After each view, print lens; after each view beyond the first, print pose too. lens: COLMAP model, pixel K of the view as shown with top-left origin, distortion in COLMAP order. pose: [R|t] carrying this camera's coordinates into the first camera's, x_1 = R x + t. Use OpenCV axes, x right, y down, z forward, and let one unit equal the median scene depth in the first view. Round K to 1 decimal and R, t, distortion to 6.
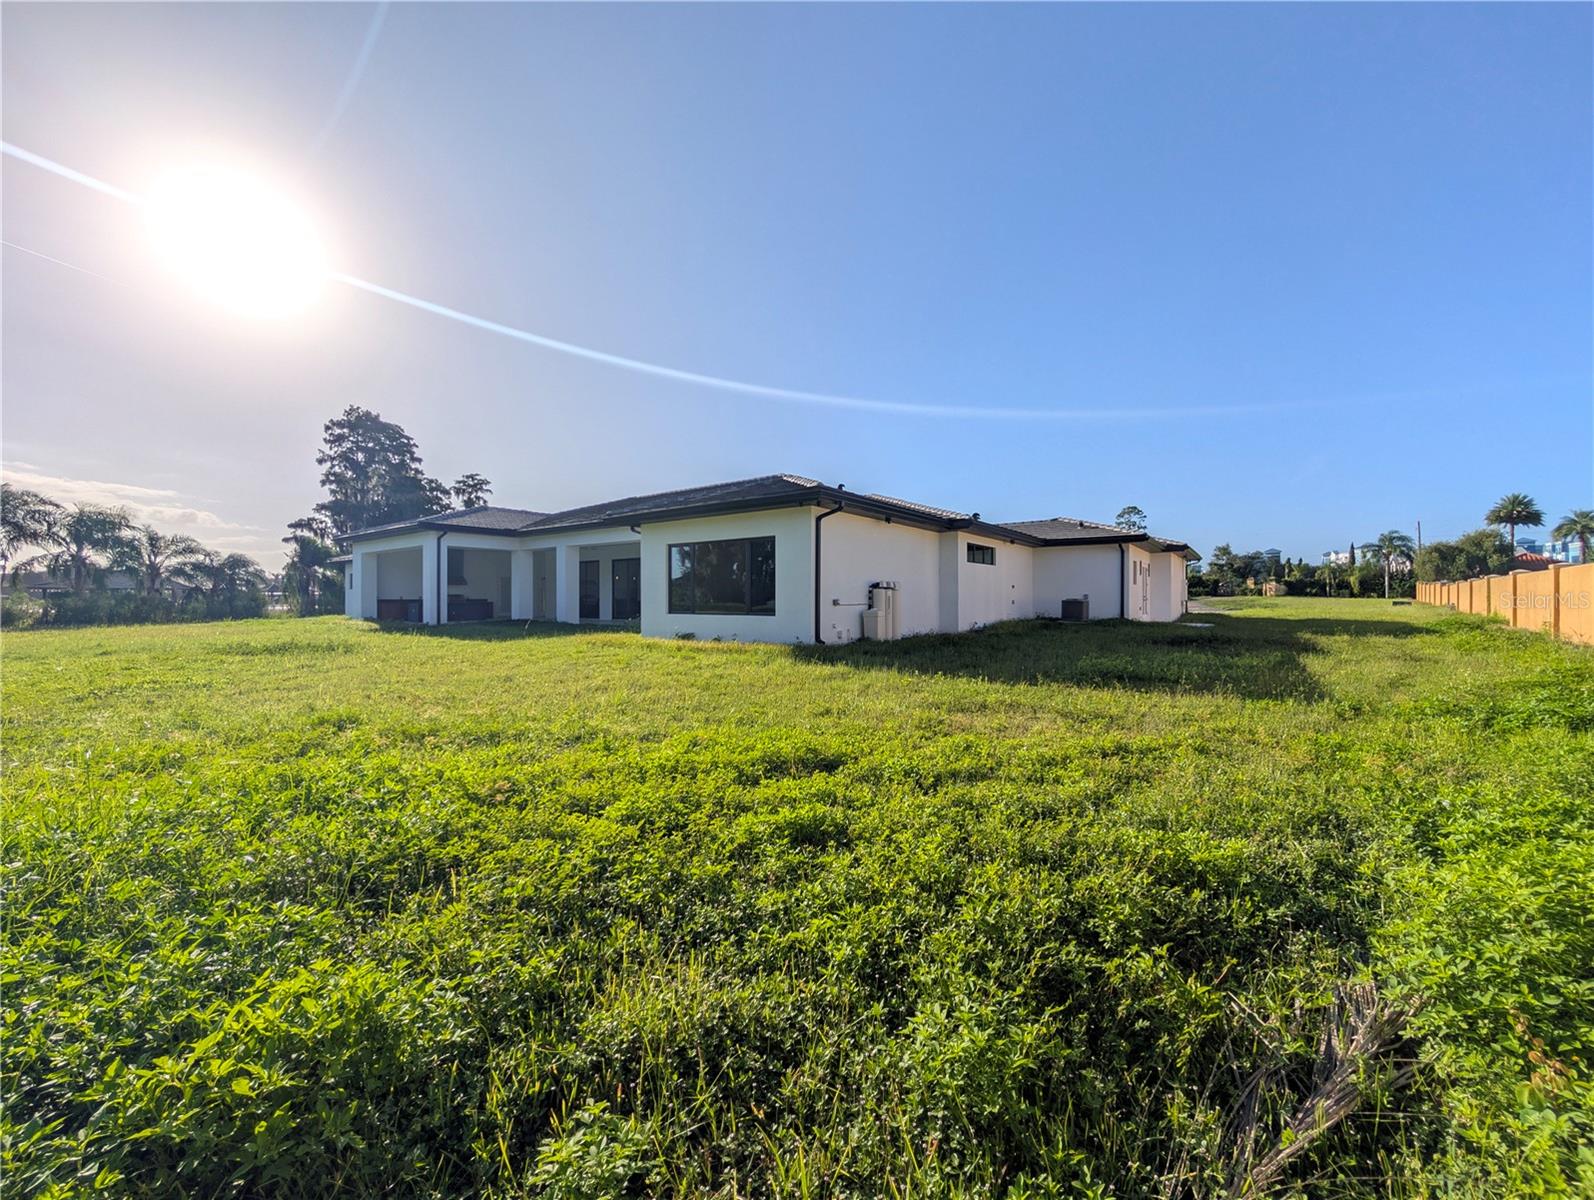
lens RADIAL K [[602.3, 0, 797.0], [0, 602.3, 600.0], [0, 0, 1]] dist [0.000823, 0.000134]
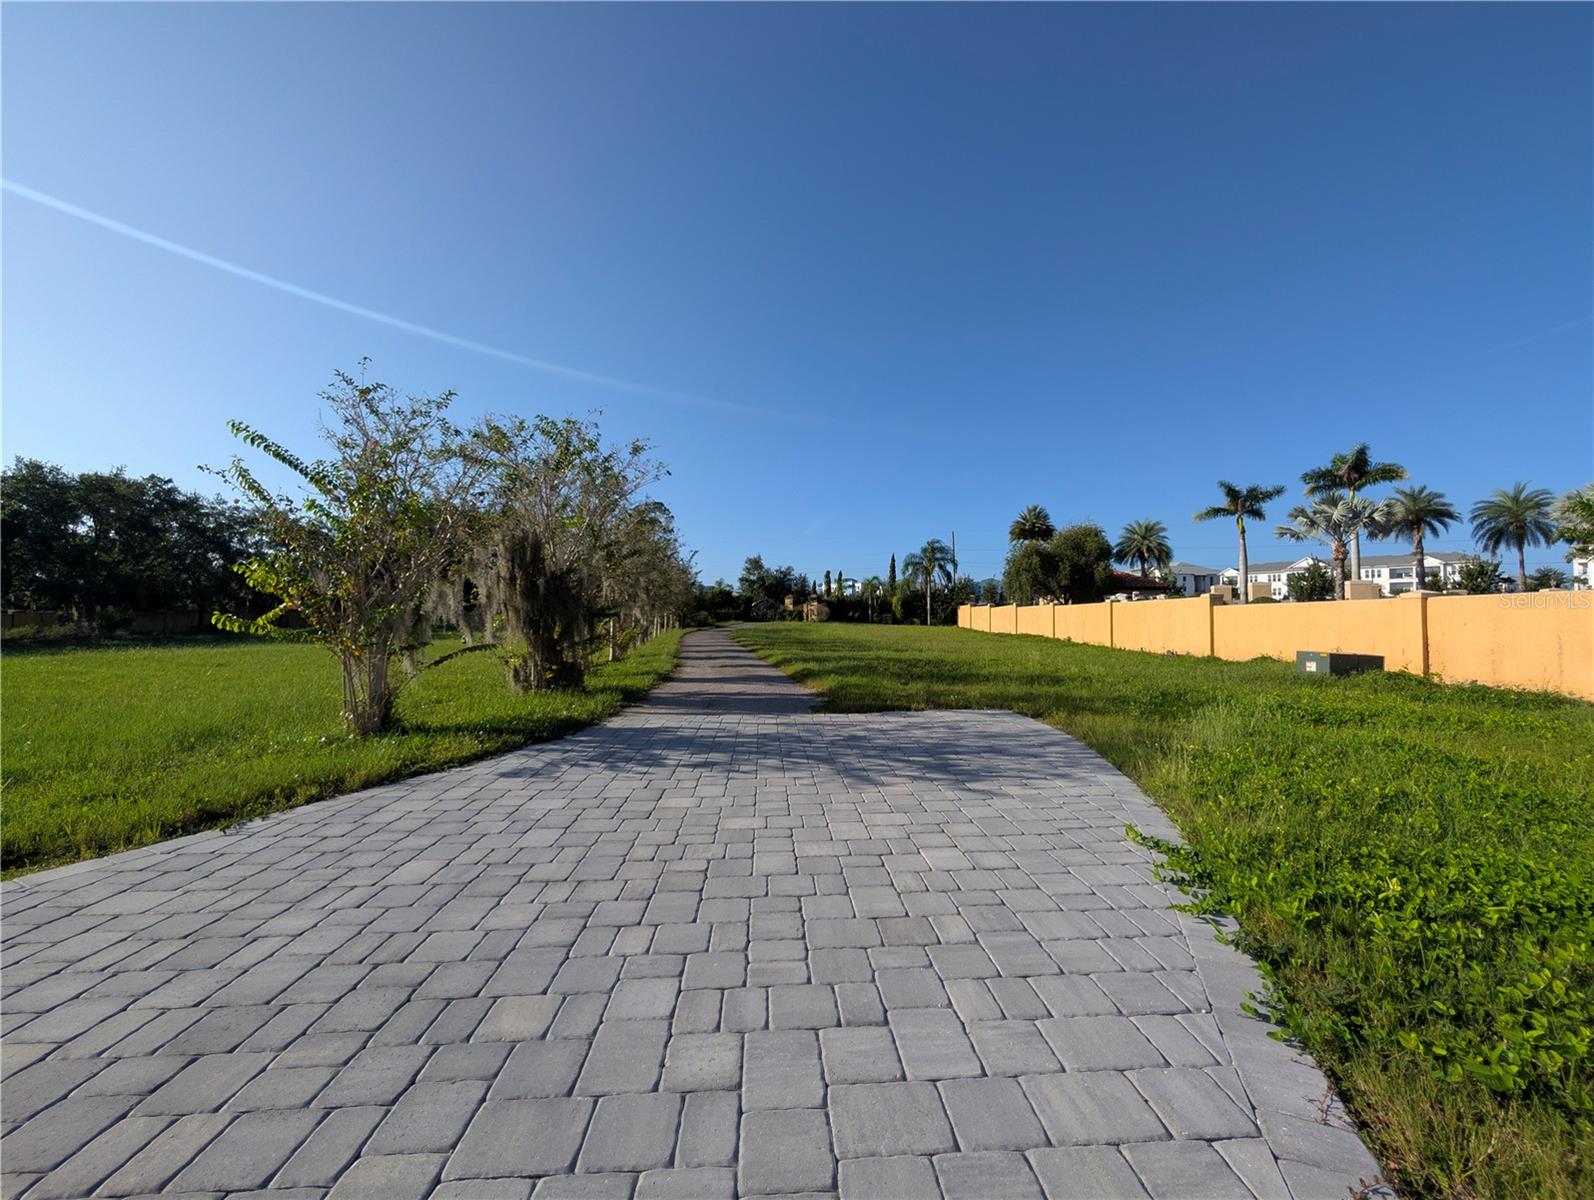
lens RADIAL K [[602.3, 0, 797.0], [0, 602.3, 600.0], [0, 0, 1]] dist [0.000823, 0.000134]
pose [[0.765798, 0.029584, 0.642400, 0.315575], [-0.005456, 0.999204, -0.039512, -0.003515], [-0.643058, 0.026753, 0.765350, 0.467390]]
